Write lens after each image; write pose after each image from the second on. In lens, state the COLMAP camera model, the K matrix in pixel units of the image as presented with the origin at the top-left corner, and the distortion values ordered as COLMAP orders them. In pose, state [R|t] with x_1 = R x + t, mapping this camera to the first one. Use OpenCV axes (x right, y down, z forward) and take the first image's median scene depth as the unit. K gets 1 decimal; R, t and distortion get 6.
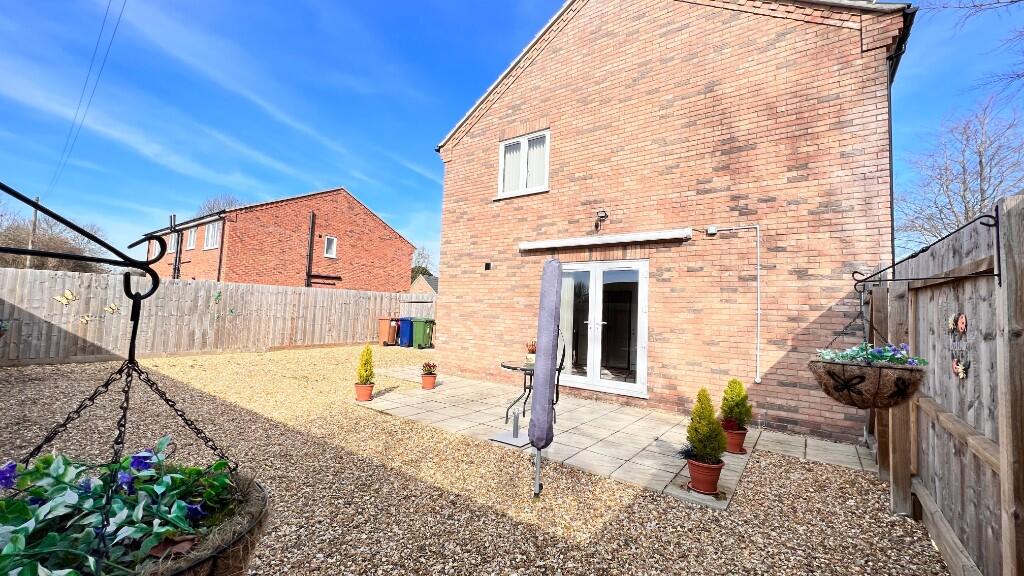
lens RADIAL K [[407.5, 0, 513.4], [0, 407.5, 288.2], [0, 0, 1]] dist [-0.000110, -0.000608]
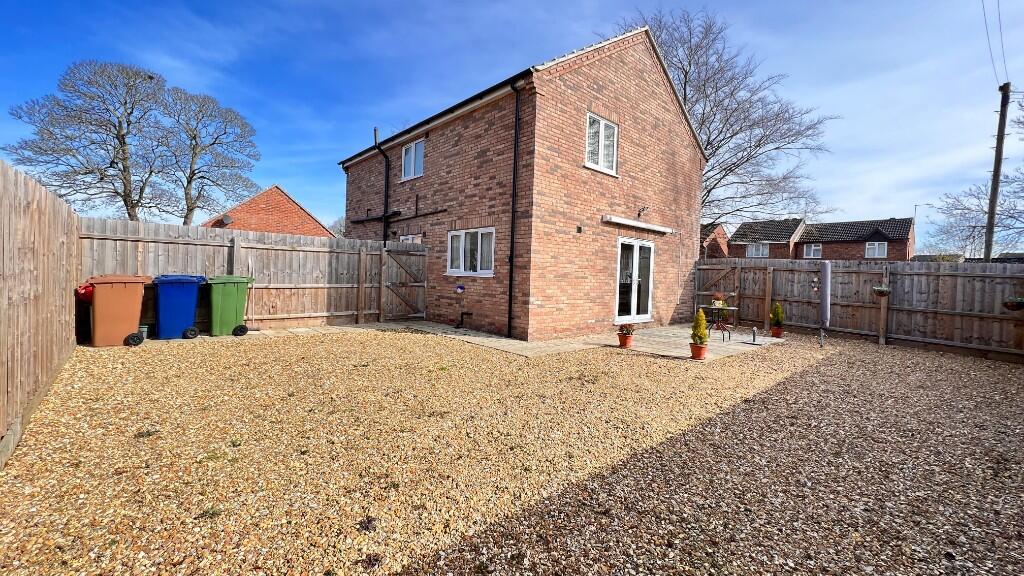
lens RADIAL K [[407.5, 0, 513.3], [0, 407.5, 284.1], [0, 0, 1]] dist [-0.000110, -0.000608]
pose [[0.202164, -0.058686, 0.977592, -1.448607], [-0.091072, 0.992751, 0.078429, 0.024945], [-0.975108, -0.104886, 0.195354, 1.207381]]
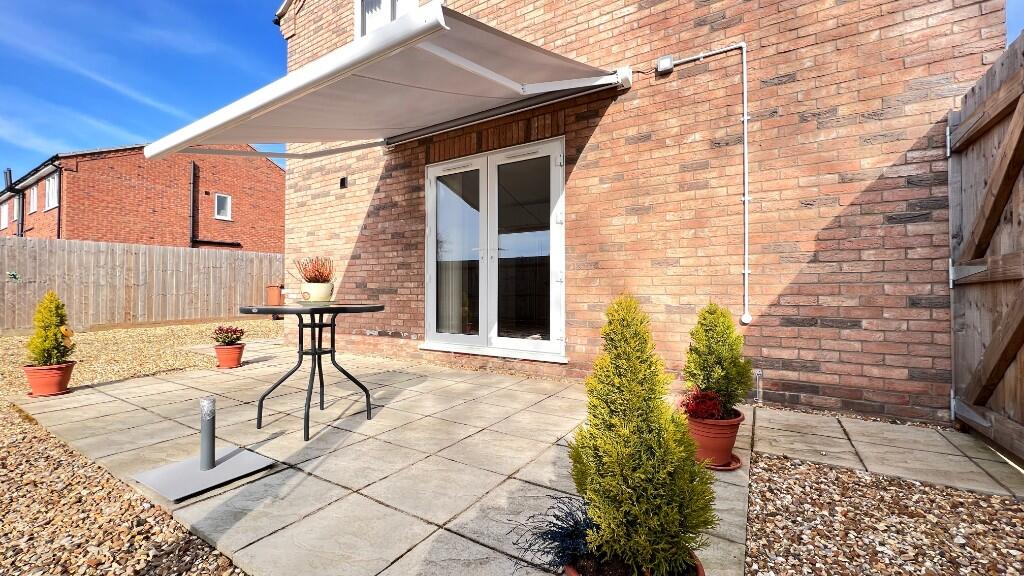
lens RADIAL K [[407.5, 0, 513.1], [0, 407.5, 288.6], [0, 0, 1]] dist [-0.000110, -0.000608]
pose [[0.995896, -0.040198, 0.081082, 0.194389], [0.035497, 0.997649, 0.058613, 0.115342], [-0.083248, -0.055494, 0.994982, 0.386968]]
